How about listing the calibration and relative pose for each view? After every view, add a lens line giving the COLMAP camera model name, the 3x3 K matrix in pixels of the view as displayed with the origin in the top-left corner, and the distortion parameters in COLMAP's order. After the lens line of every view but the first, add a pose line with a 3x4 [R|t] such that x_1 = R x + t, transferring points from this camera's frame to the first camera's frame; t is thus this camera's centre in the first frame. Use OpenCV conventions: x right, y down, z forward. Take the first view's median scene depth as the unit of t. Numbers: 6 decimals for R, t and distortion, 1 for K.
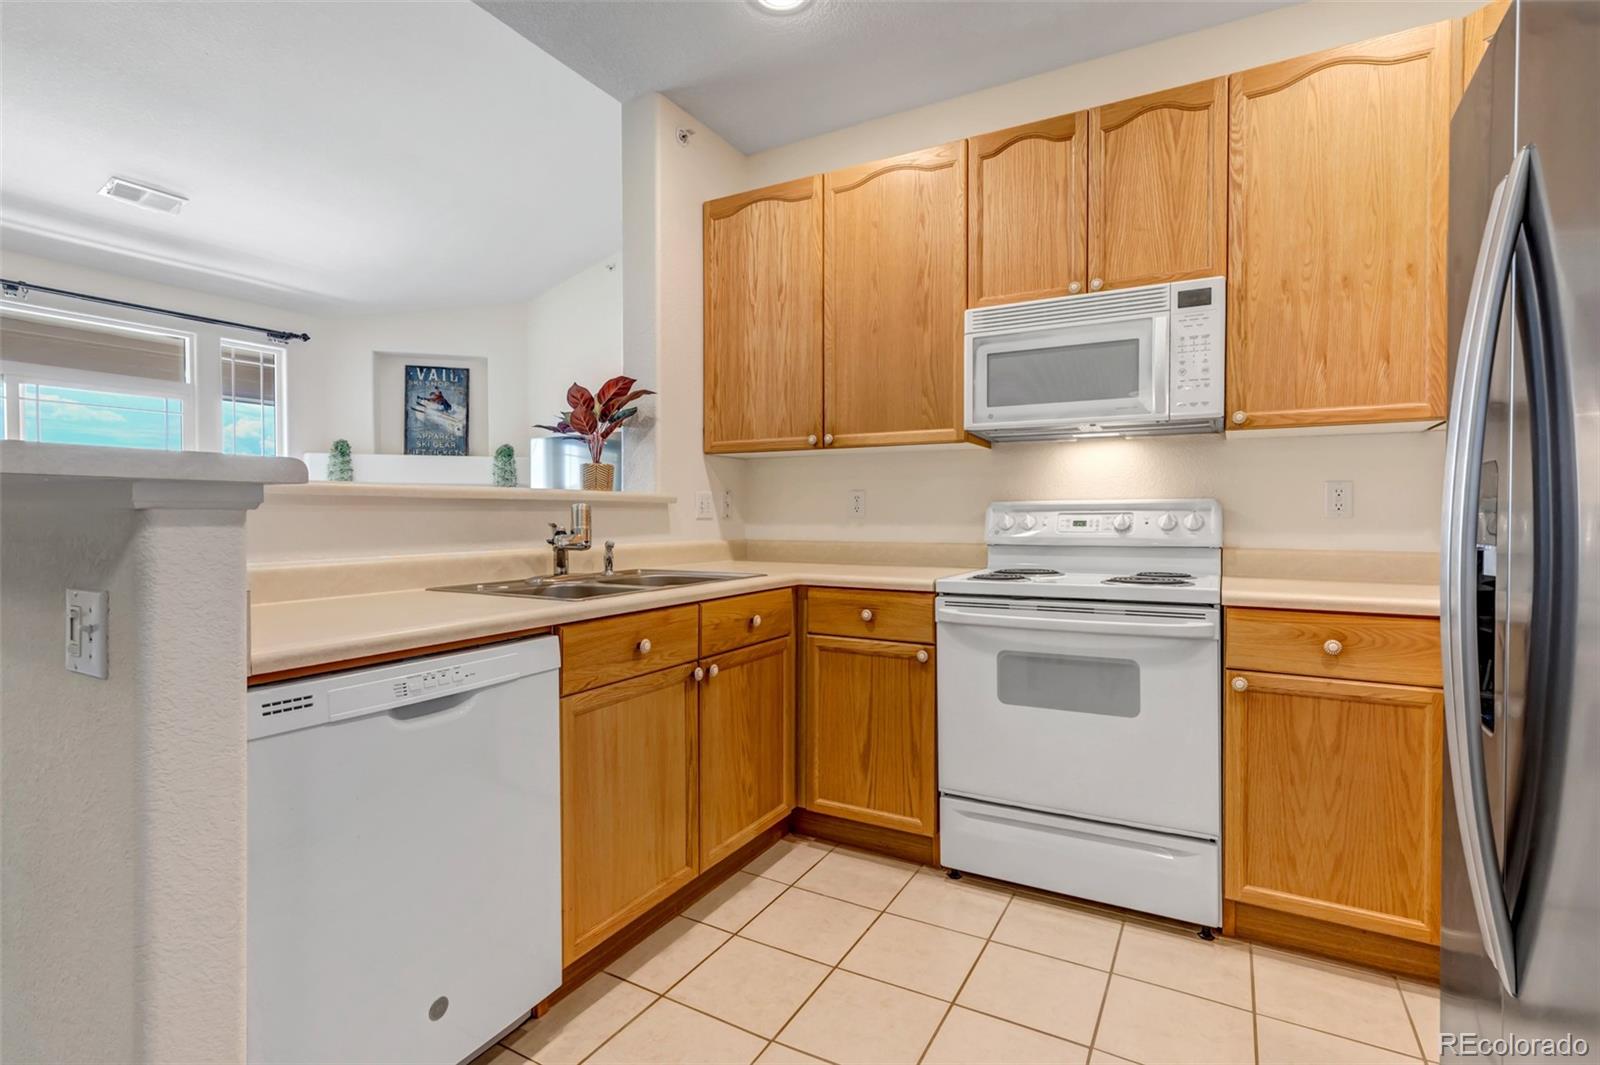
lens RADIAL K [[740.3, 0, 819.4], [0, 740.3, 520.0], [0, 0, 1]] dist [0.005584, -0.003576]
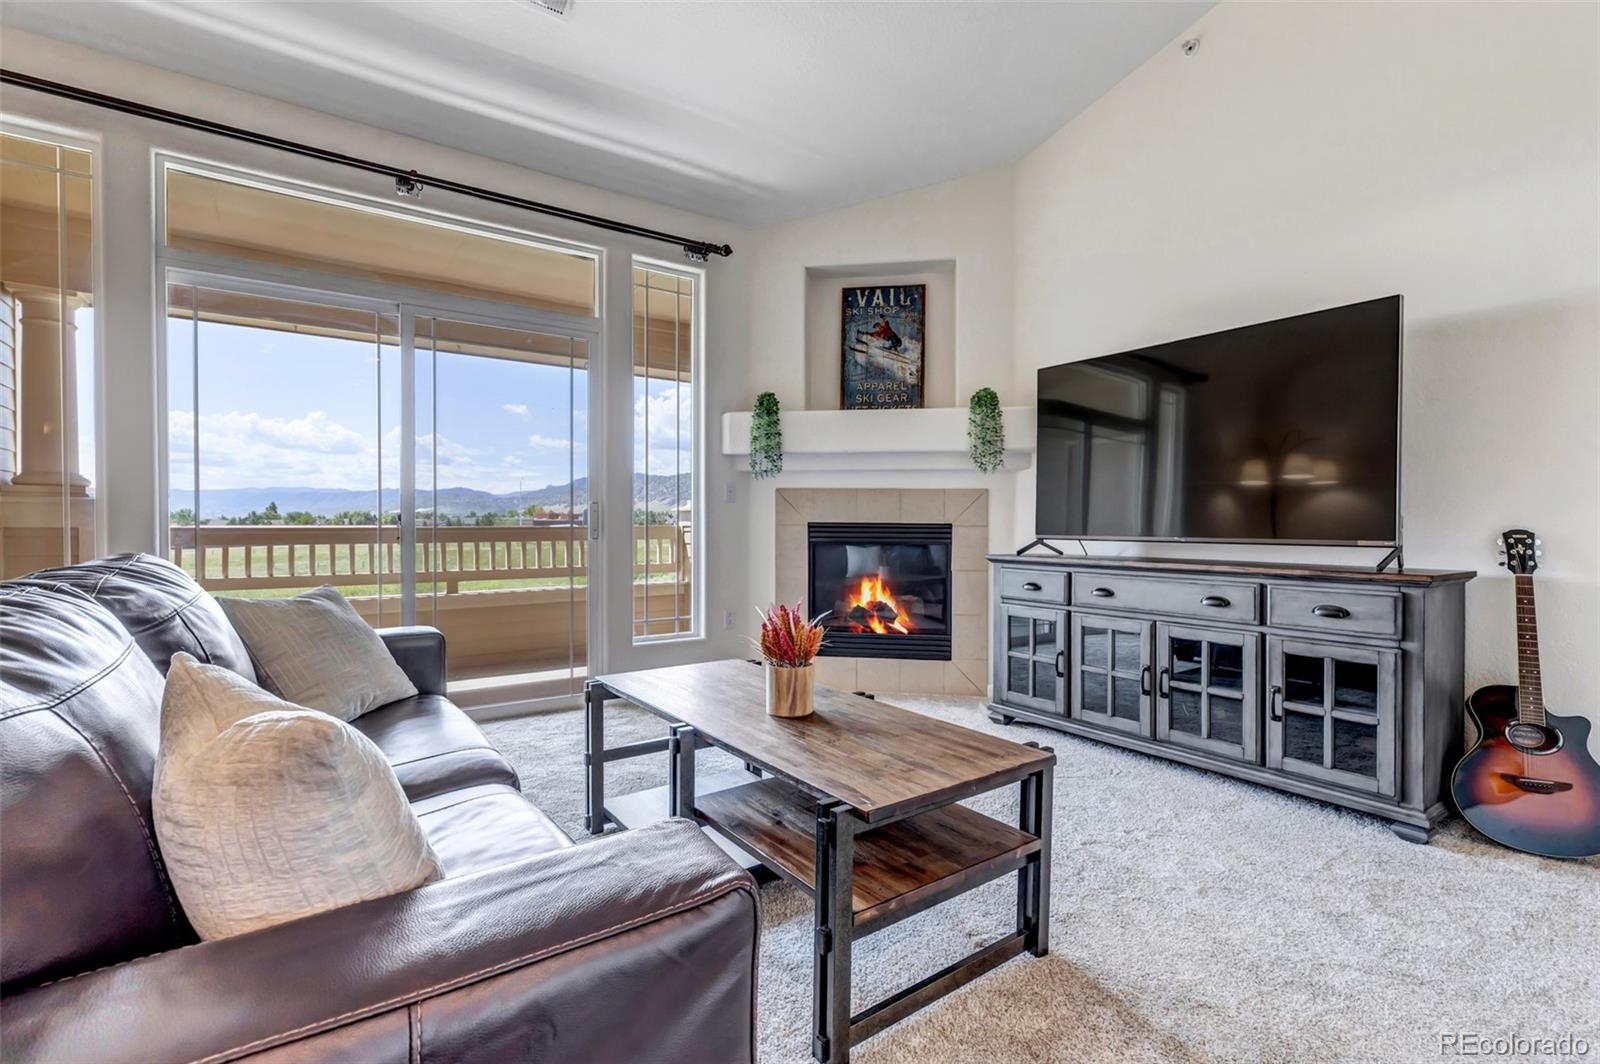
lens RADIAL K [[740.3, 0, 803.4], [0, 740.3, 527.6], [0, 0, 1]] dist [0.005584, -0.003576]
pose [[0.892875, 0.009271, -0.450209, -0.582739], [-0.010728, 0.999942, -0.000685, 0.039154], [0.450177, 0.005441, 0.892923, 0.766889]]
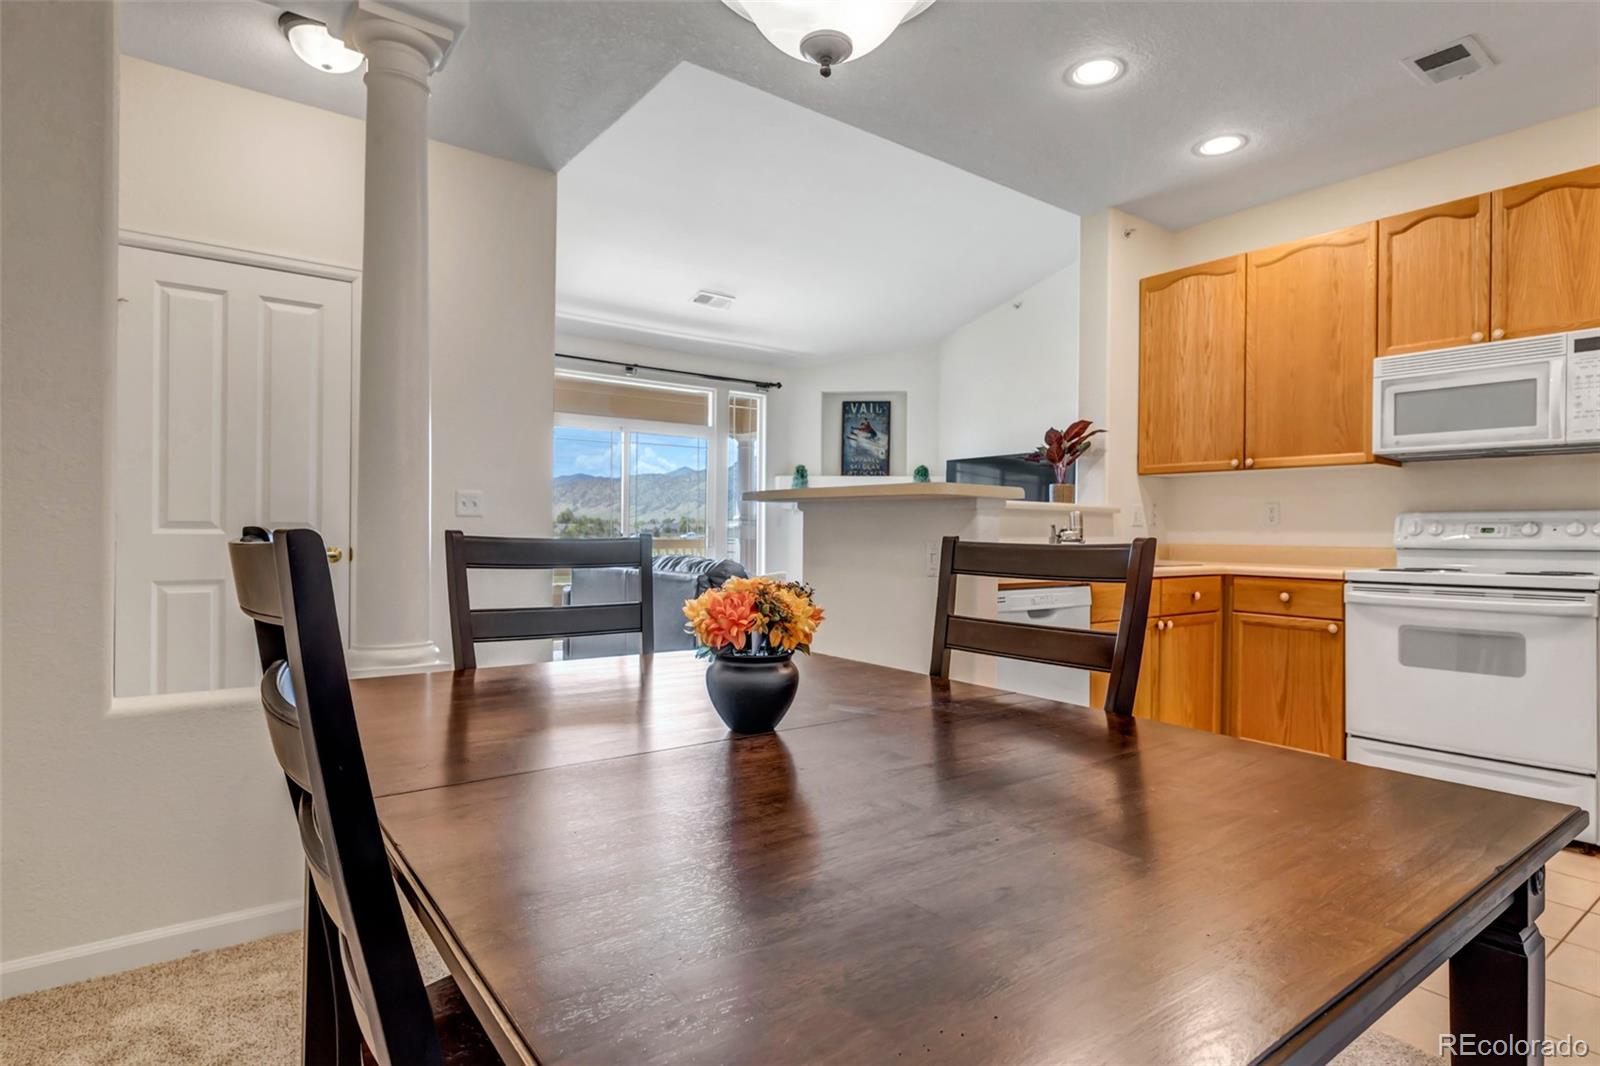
lens RADIAL K [[857.1, 0, 833.3], [0, 857.1, 532.9], [0, 0, 1]] dist [0.002882, -0.002186]
pose [[0.923885, 0.009818, -0.382545, -0.081041], [-0.013503, 0.999885, -0.006951, 0.030272], [0.382433, 0.011588, 0.923911, -0.611698]]
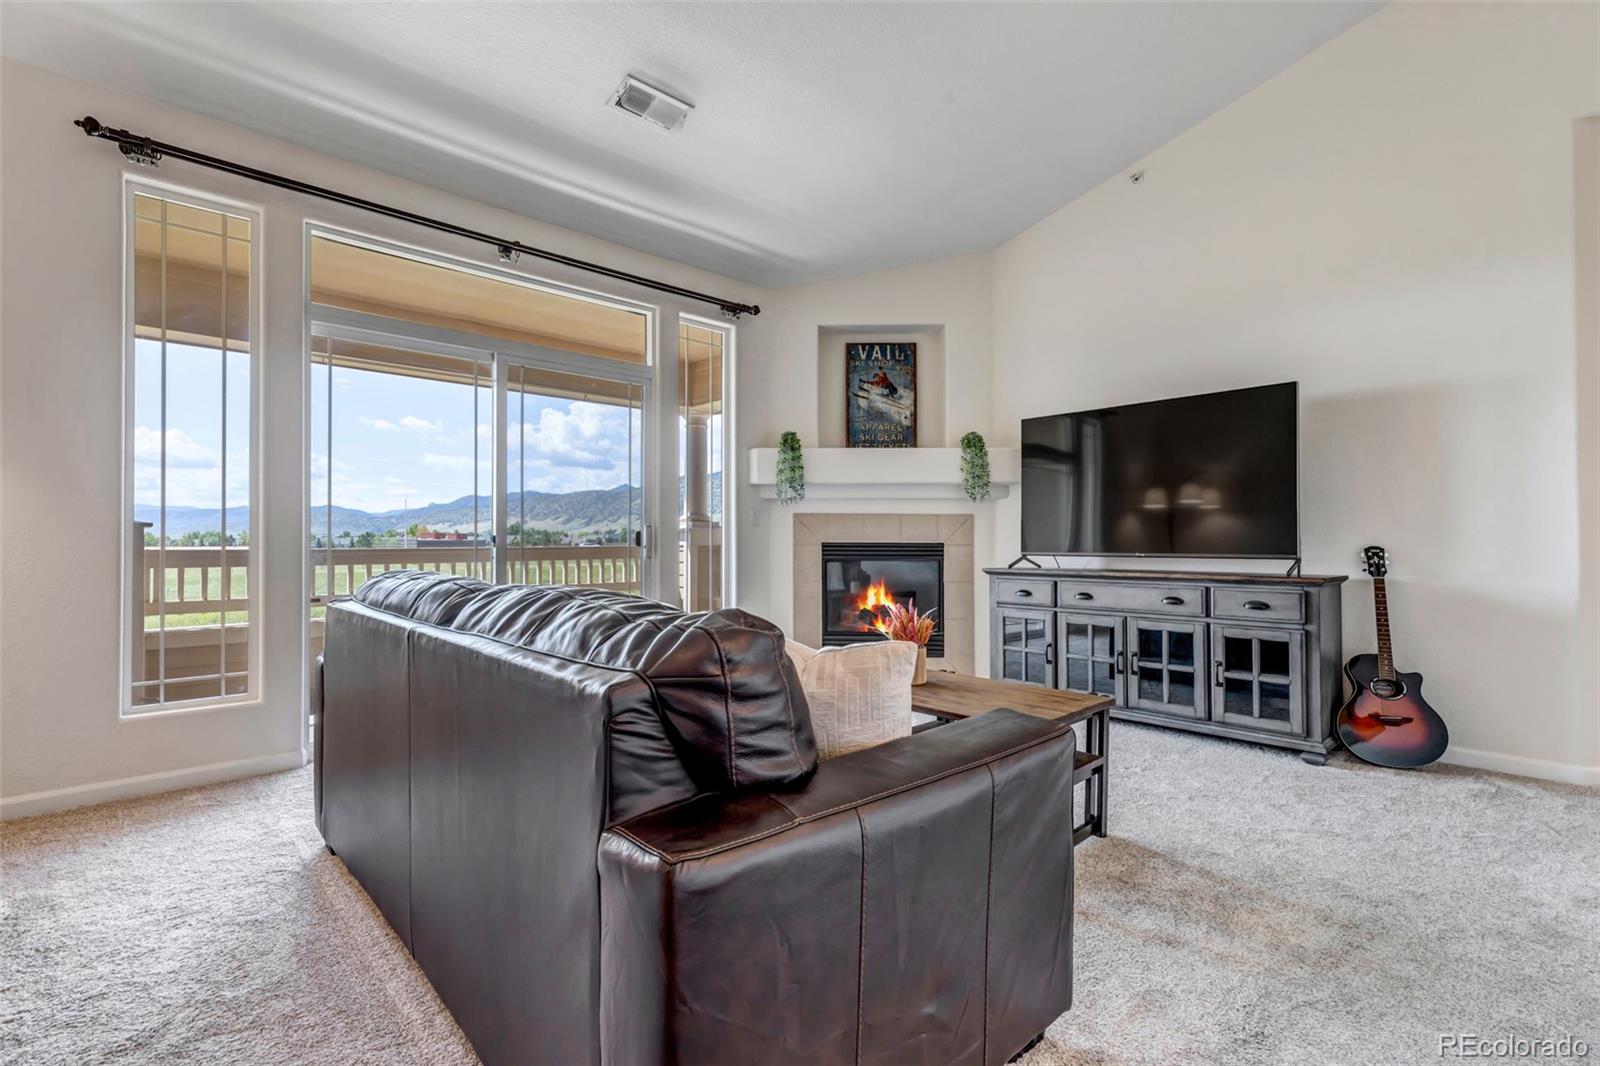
lens RADIAL K [[740.3, 0, 803.3], [0, 740.3, 528.9], [0, 0, 1]] dist [0.005584, -0.003576]
pose [[0.946099, -0.002717, -0.323867, -0.717931], [-0.005965, 0.999649, -0.025812, 0.040391], [0.323824, 0.026352, 0.945750, 0.454864]]
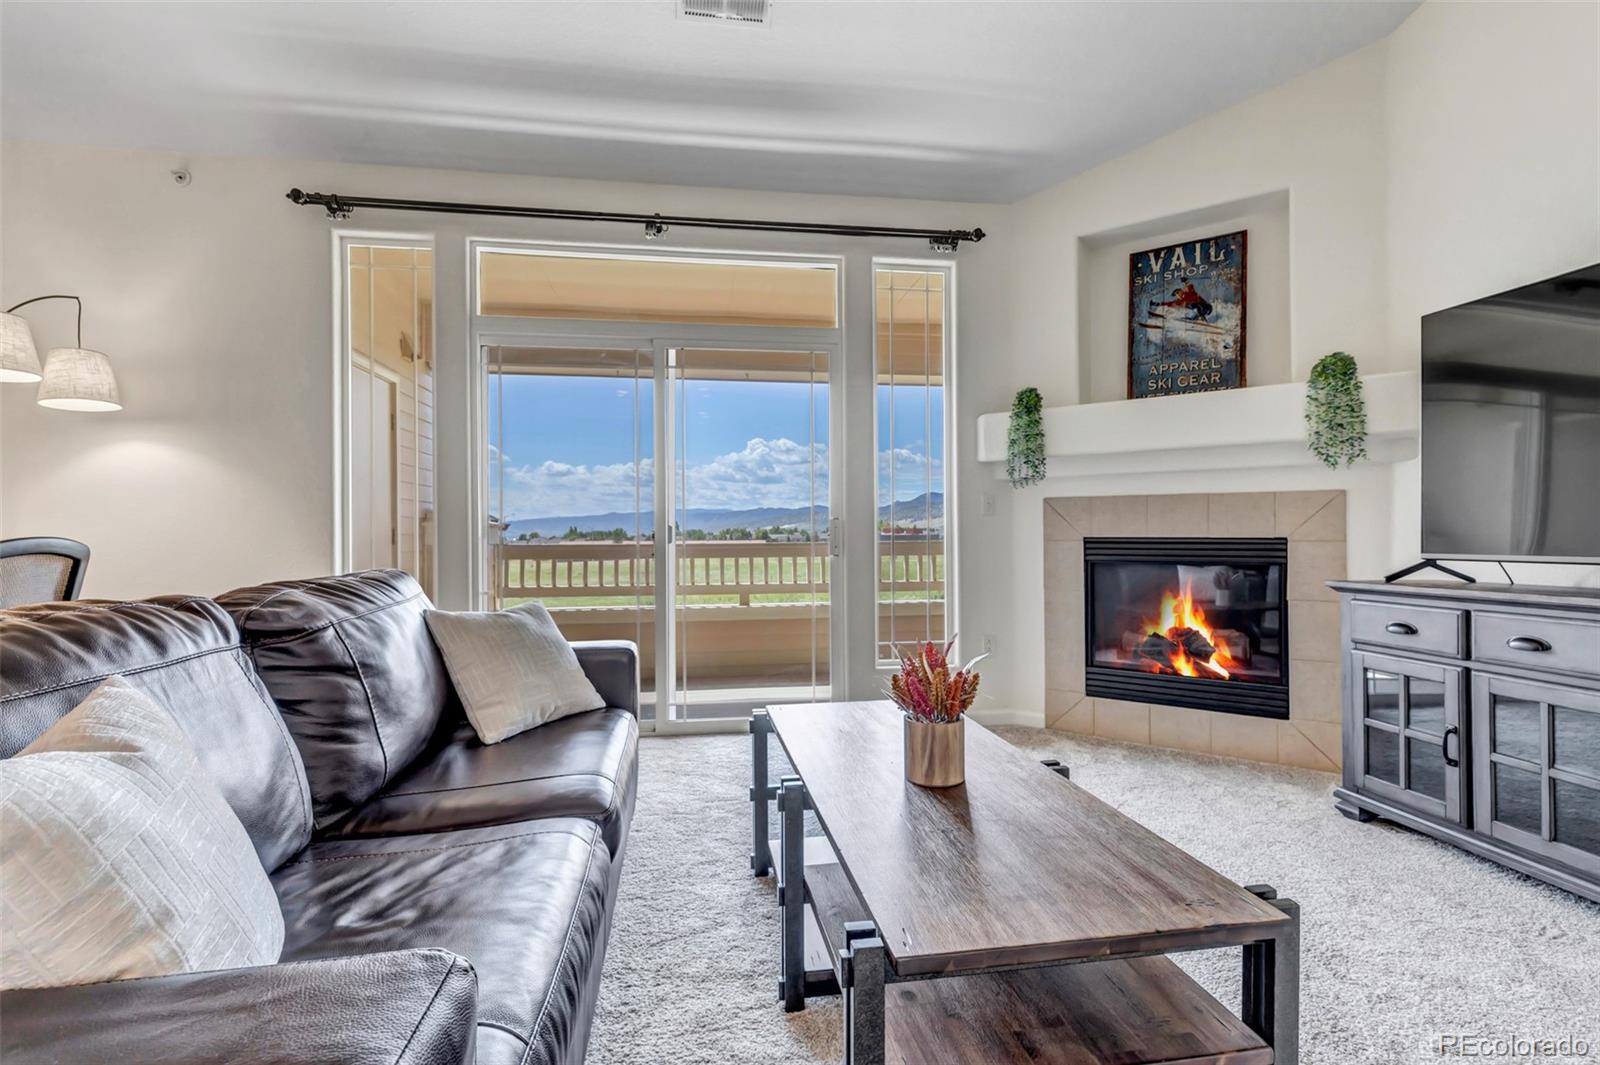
lens RADIAL K [[740.3, 0, 787.9], [0, 740.3, 531.3], [0, 0, 1]] dist [0.005584, -0.003576]
pose [[0.587953, -0.005588, -0.808876, -0.527051], [-0.005899, 0.999920, -0.011195, 0.034544], [0.808874, 0.011353, 0.587873, 0.947418]]
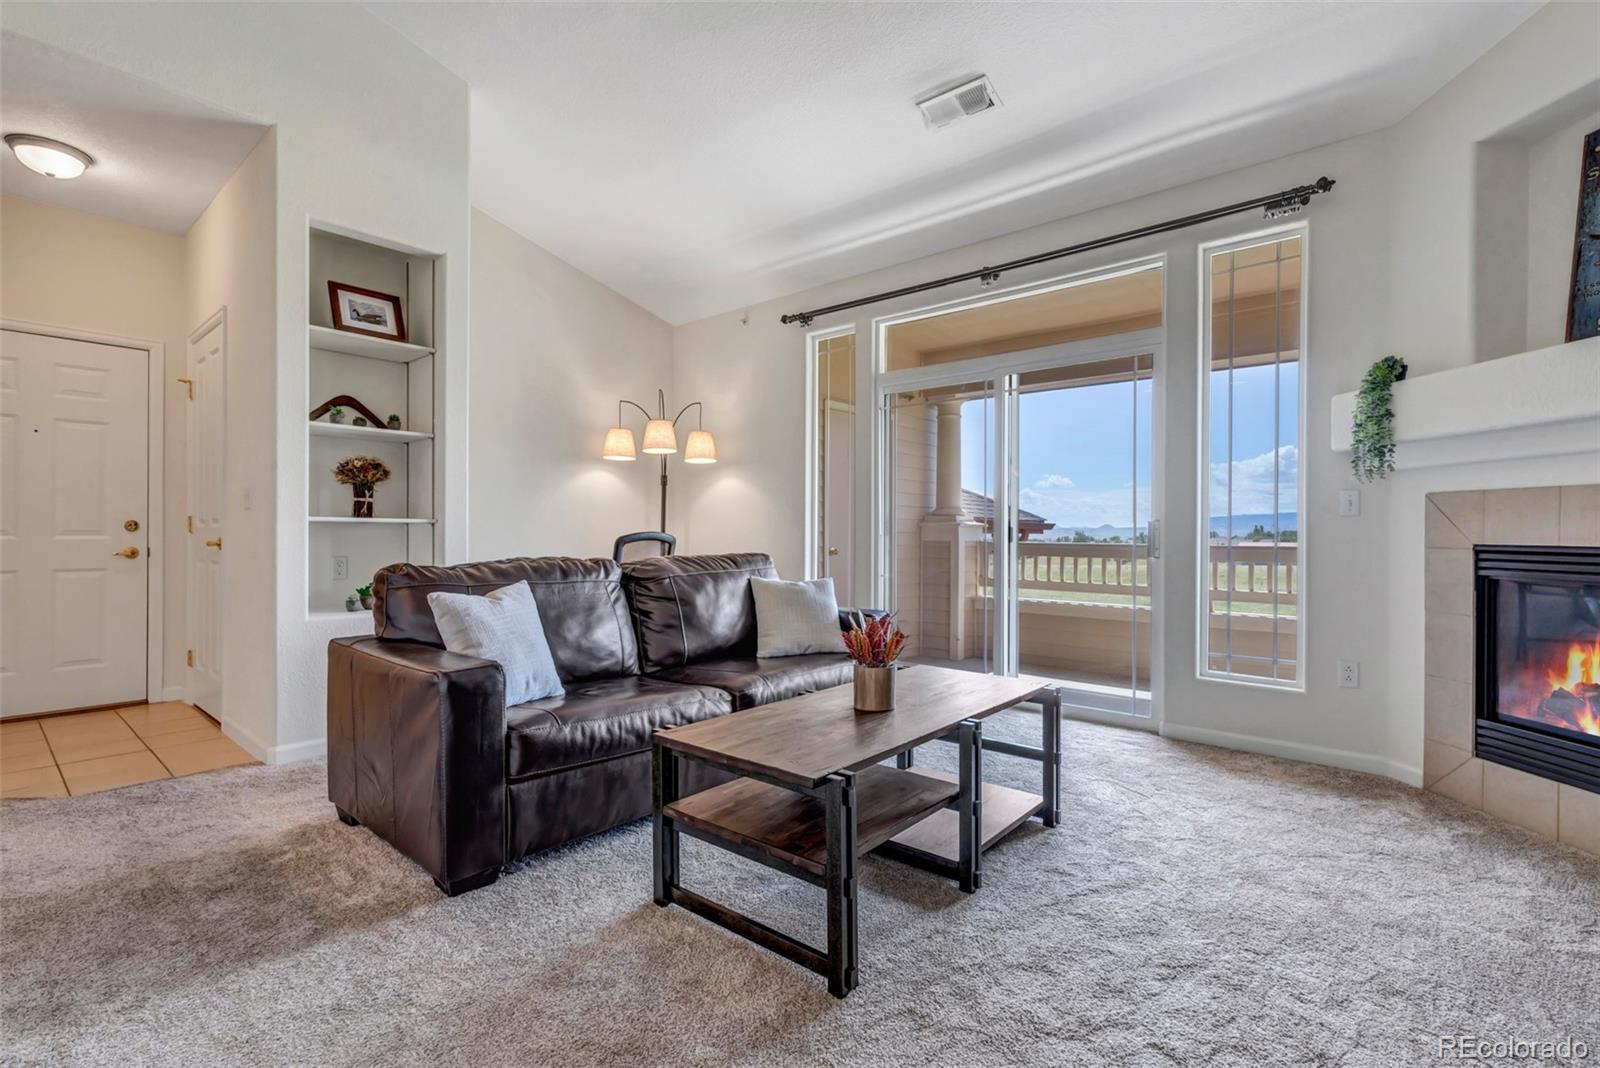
lens RADIAL K [[740.3, 0, 802.2], [0, 740.3, 537.9], [0, 0, 1]] dist [0.005584, -0.003576]
pose [[-0.234722, 0.004616, -0.972052, -0.151887], [-0.020561, 0.999741, 0.009713, 0.027865], [0.971845, 0.022266, -0.234566, 1.458972]]
